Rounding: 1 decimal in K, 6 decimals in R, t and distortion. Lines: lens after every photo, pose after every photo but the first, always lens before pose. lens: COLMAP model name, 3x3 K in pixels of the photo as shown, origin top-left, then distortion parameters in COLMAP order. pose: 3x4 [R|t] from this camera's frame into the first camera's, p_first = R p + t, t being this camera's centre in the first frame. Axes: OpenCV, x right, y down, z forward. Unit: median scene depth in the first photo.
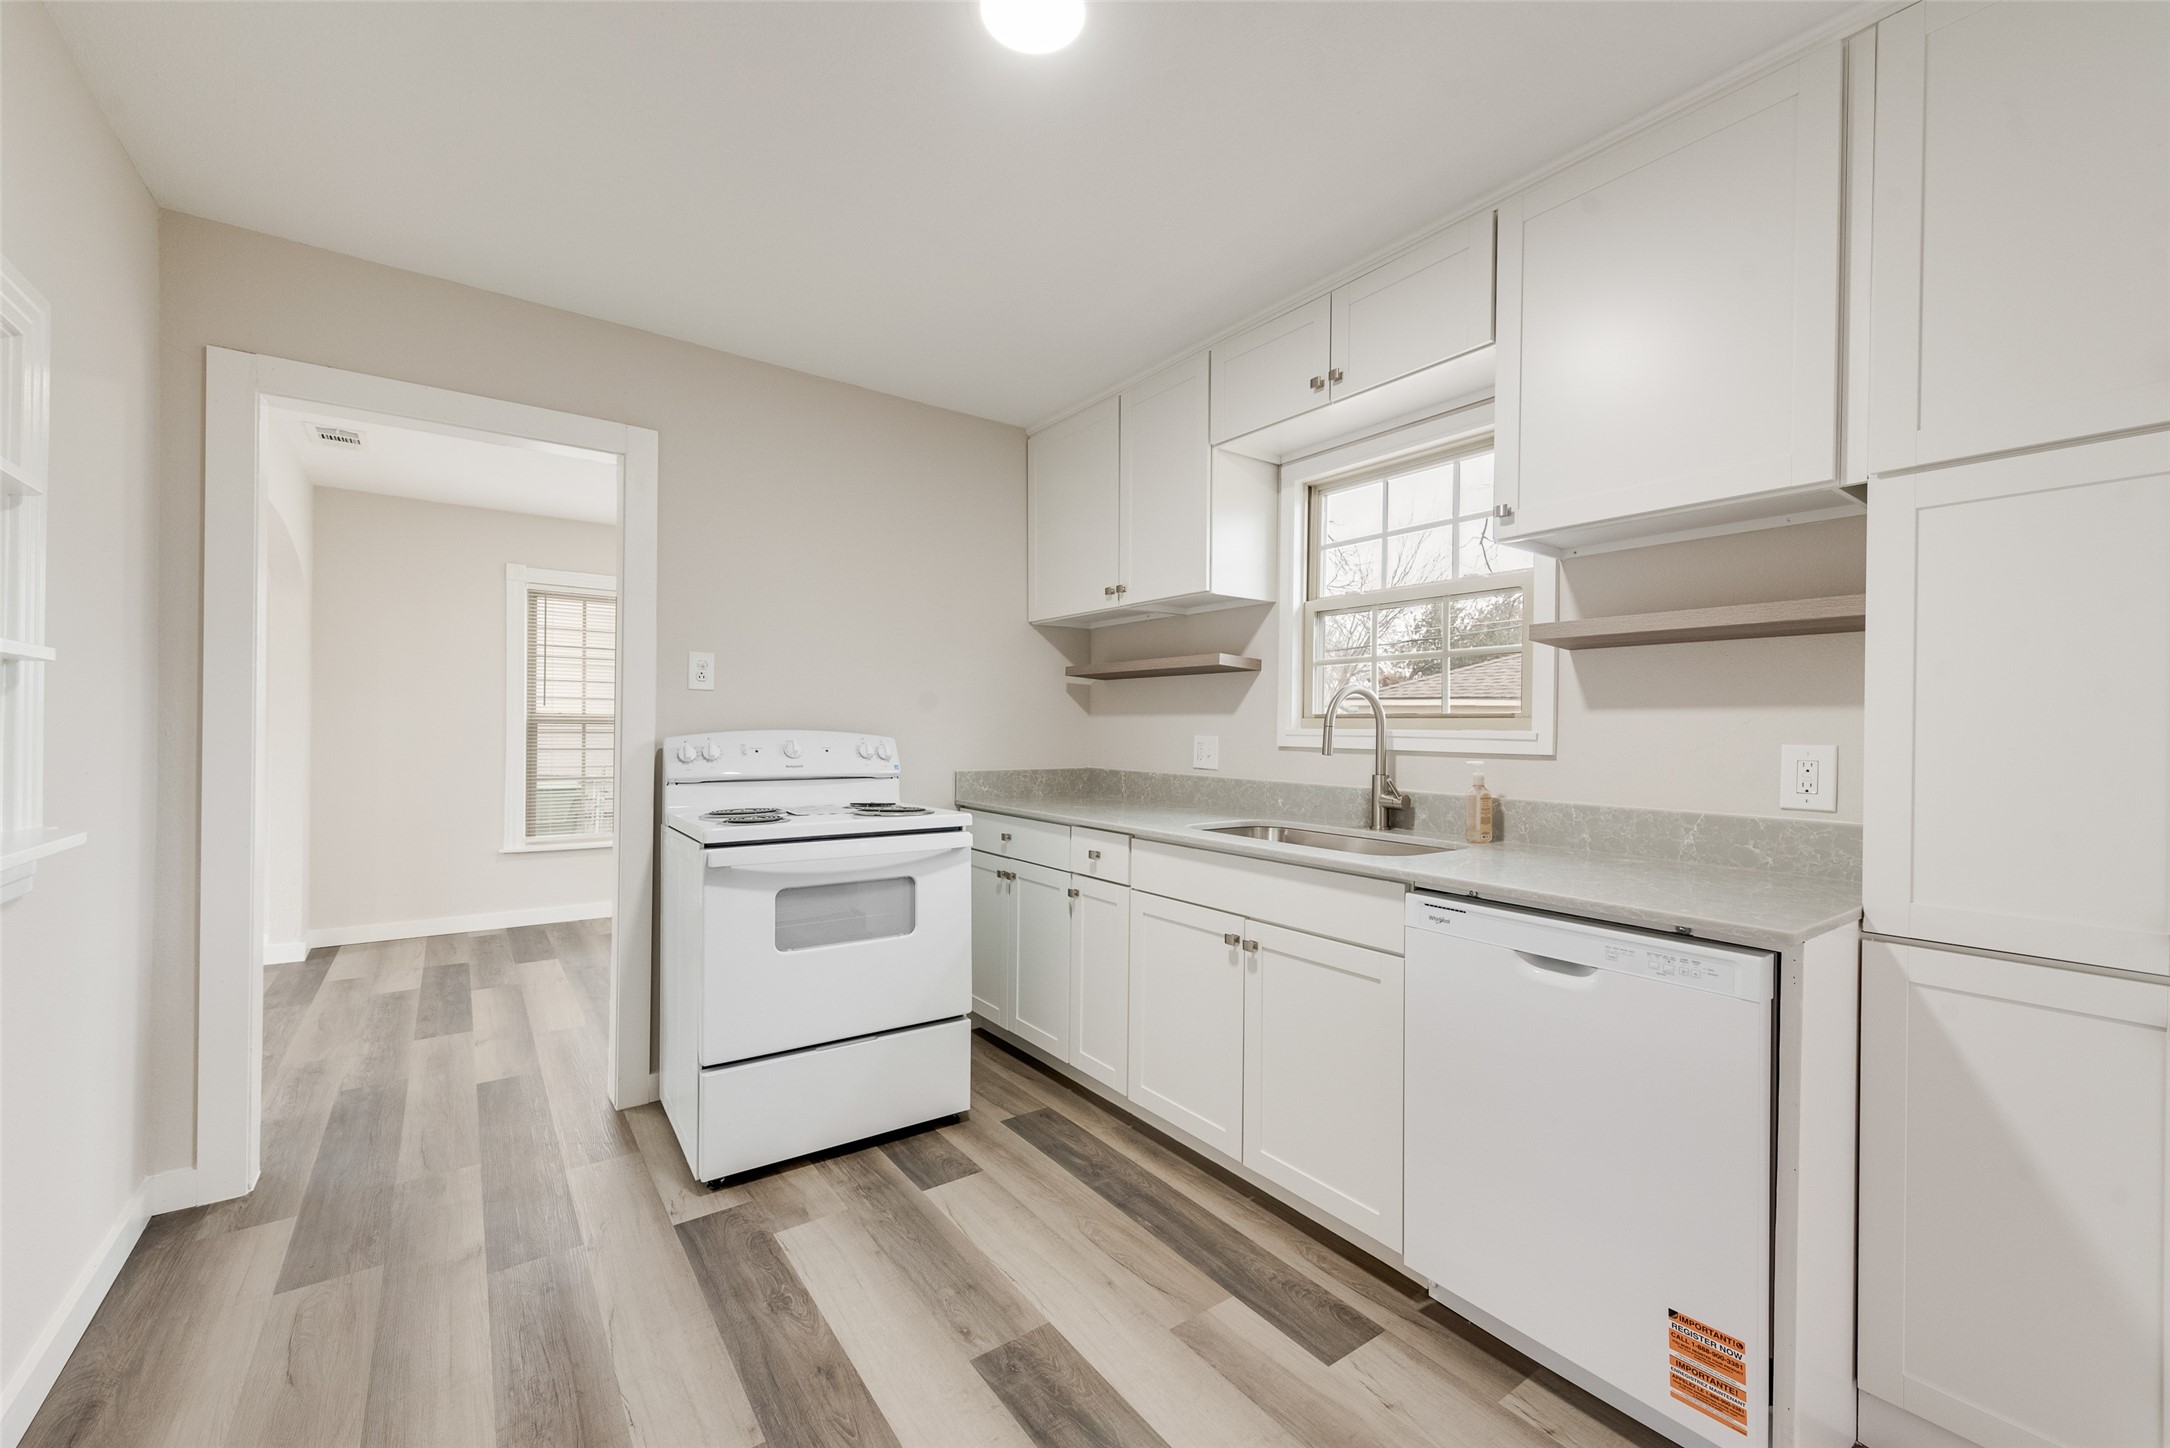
lens RADIAL K [[855.3, 0, 1090.5], [0, 855.3, 724.1], [0, 0, 1]] dist [0.010625, -0.001939]
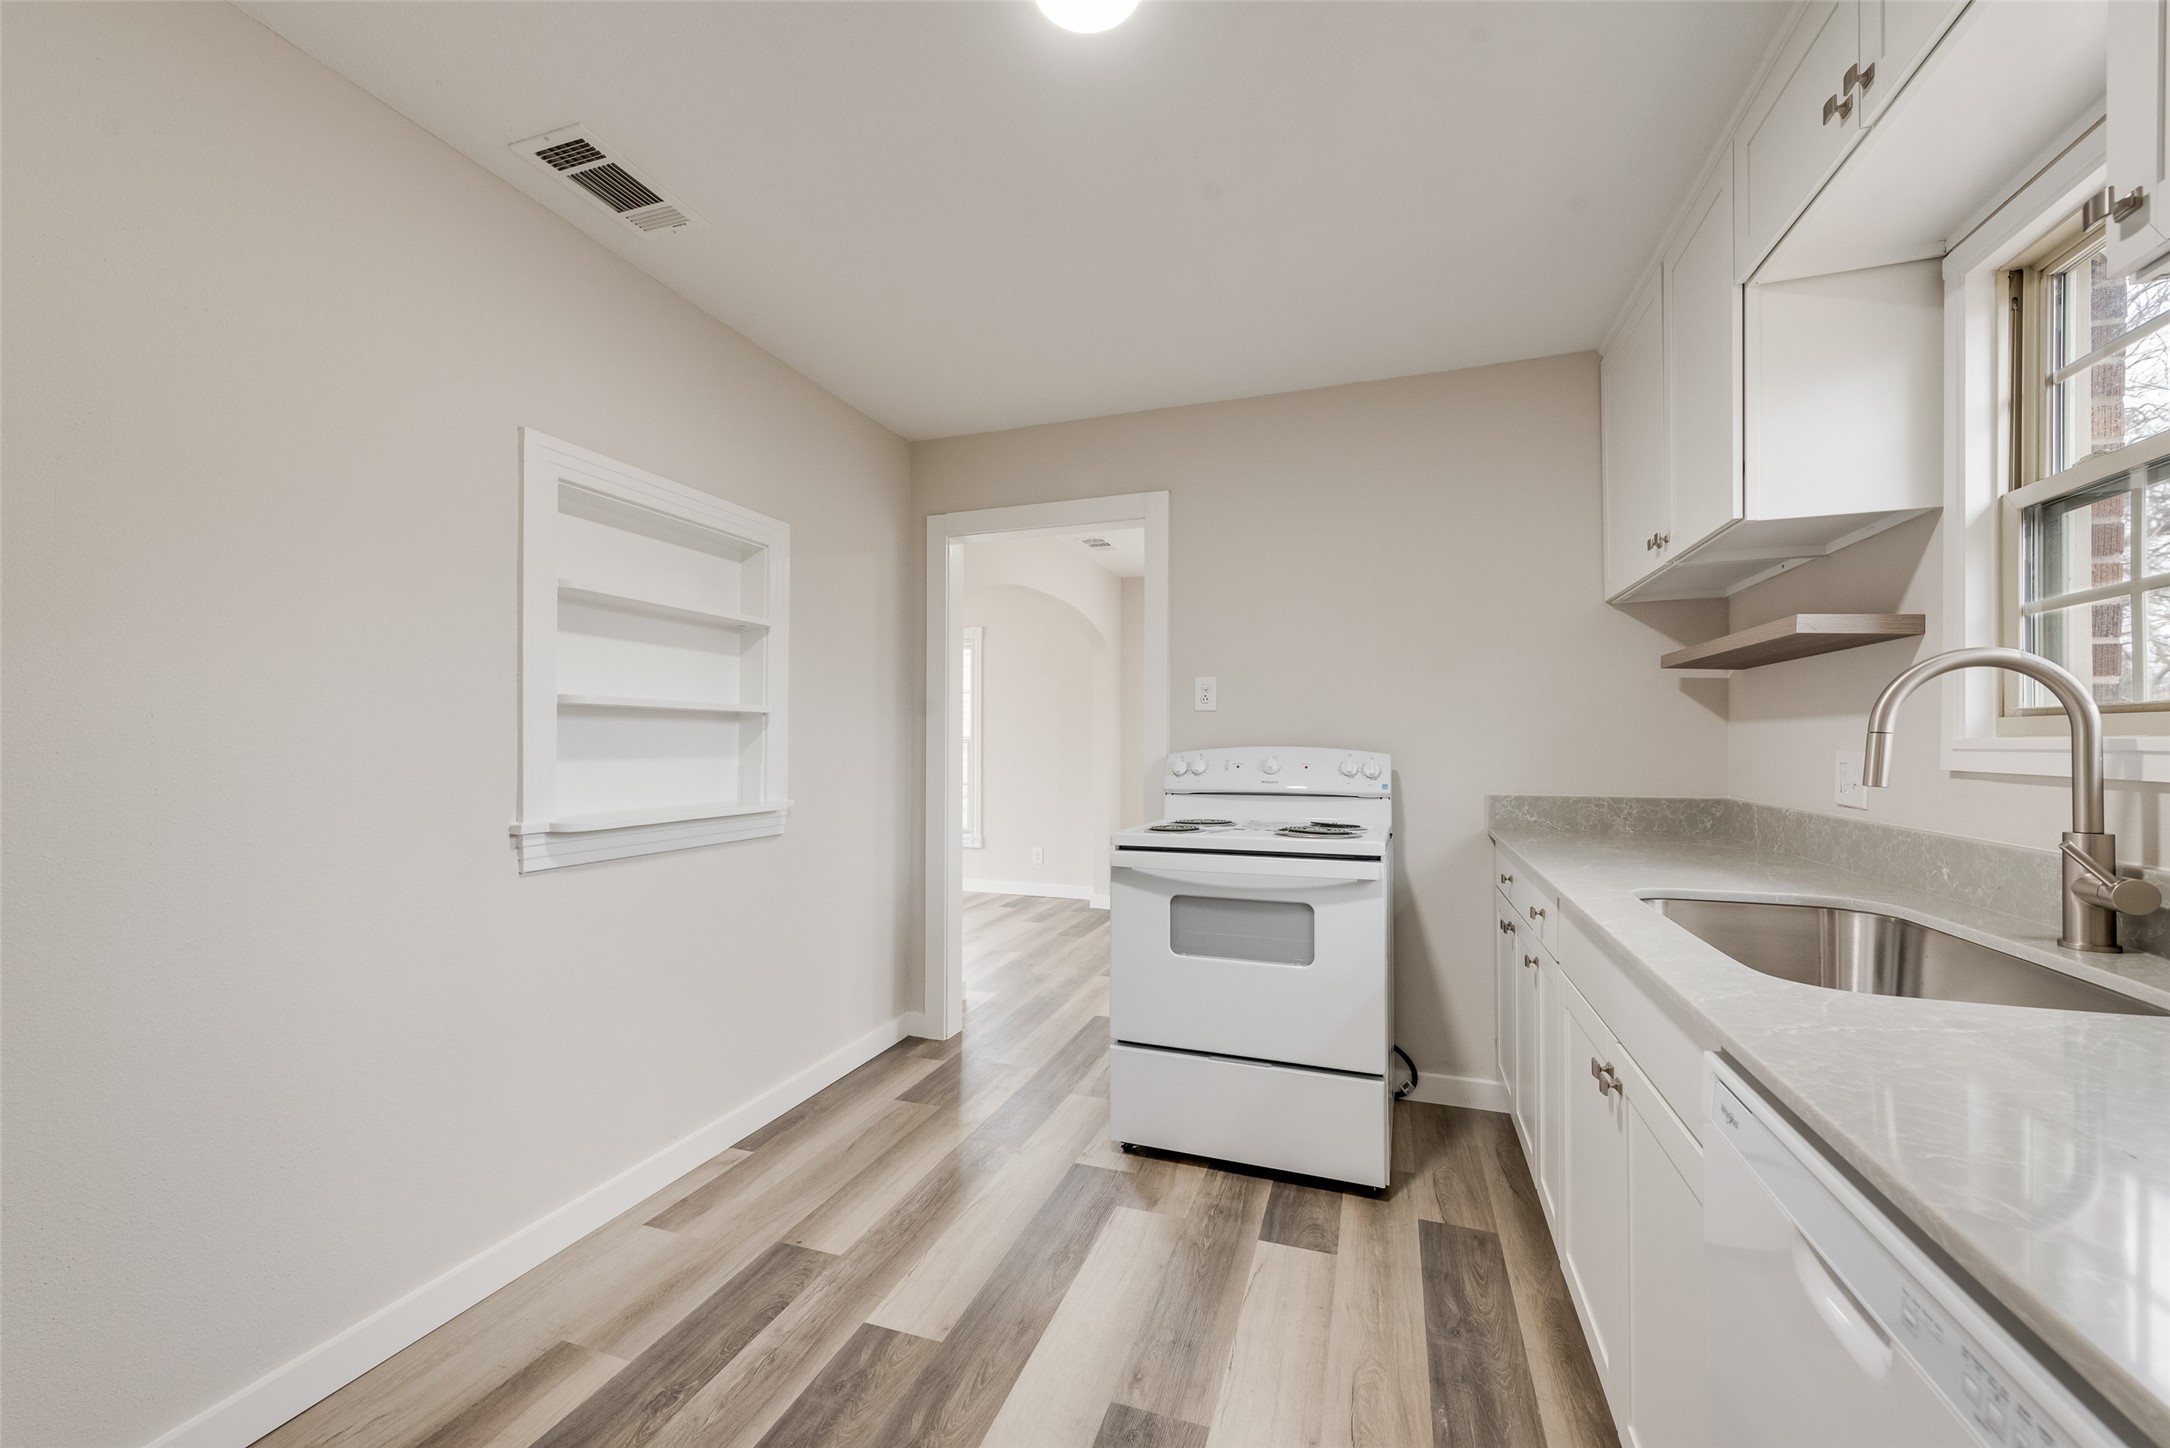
lens RADIAL K [[855.3, 0, 1095.2], [0, 855.3, 733.0], [0, 0, 1]] dist [0.010625, -0.001939]
pose [[0.568165, -0.019970, -0.822672, 0.451087], [0.011280, 0.999801, -0.016480, 0.006429], [0.822837, 0.000084, 0.568277, 0.302740]]
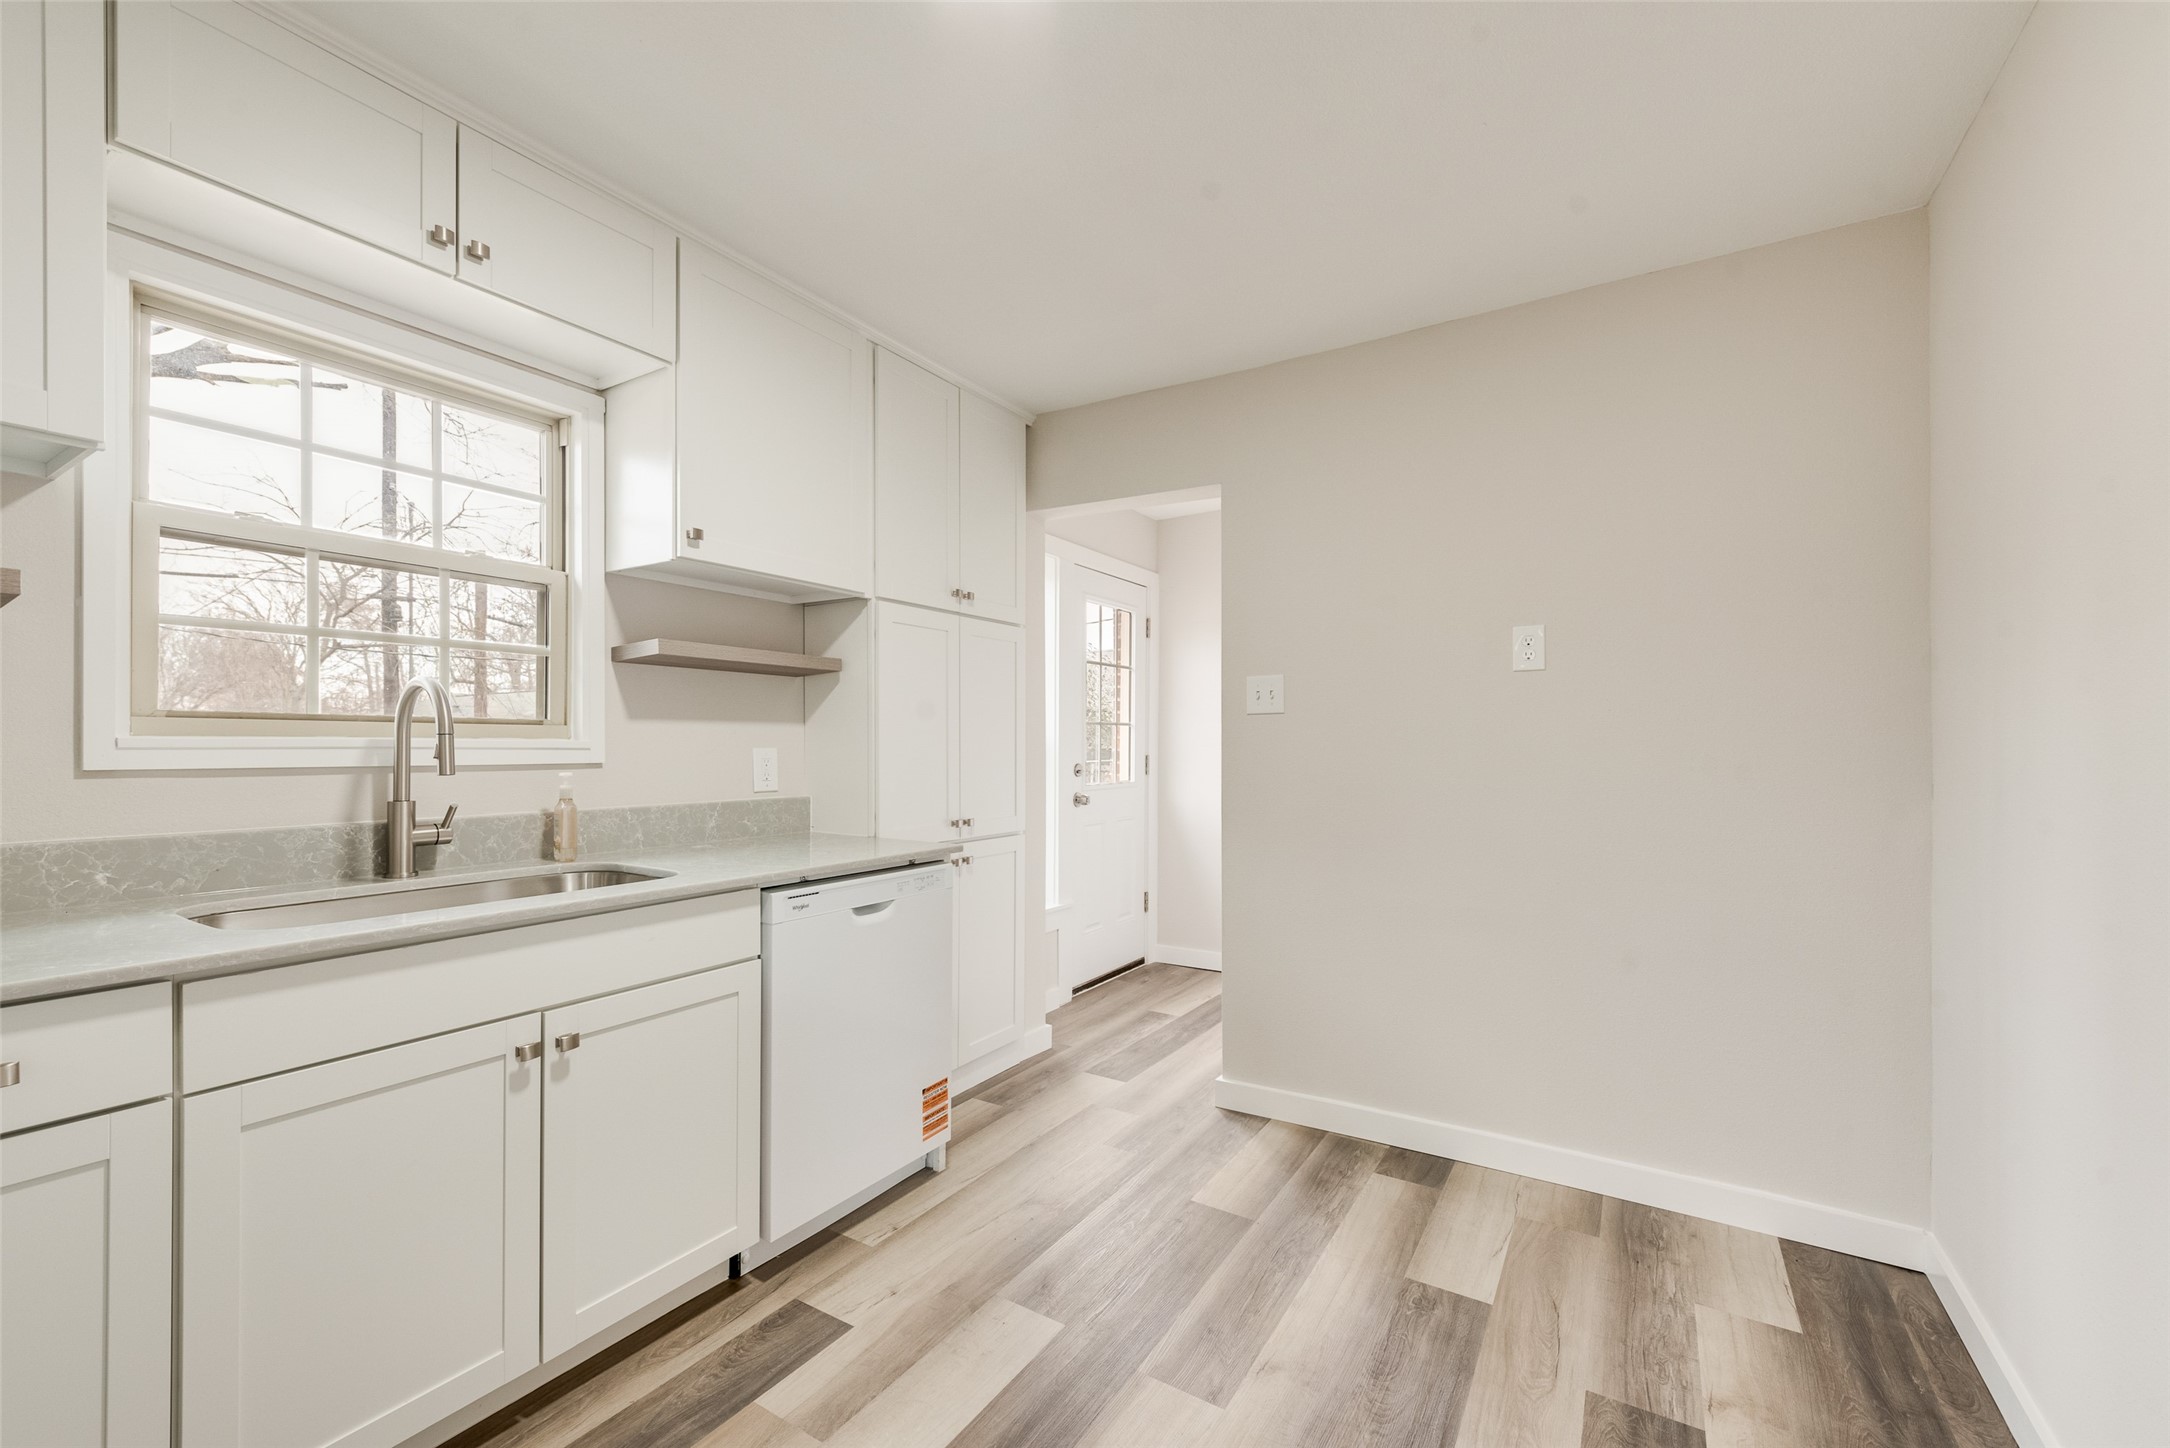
lens RADIAL K [[855.3, 0, 1076.1], [0, 855.3, 745.1], [0, 0, 1]] dist [0.010625, -0.001939]
pose [[-0.342144, -0.012599, 0.939563, -0.574468], [-0.009193, 0.999907, 0.010061, -0.000559], [-0.939603, -0.005196, -0.342228, 0.769784]]
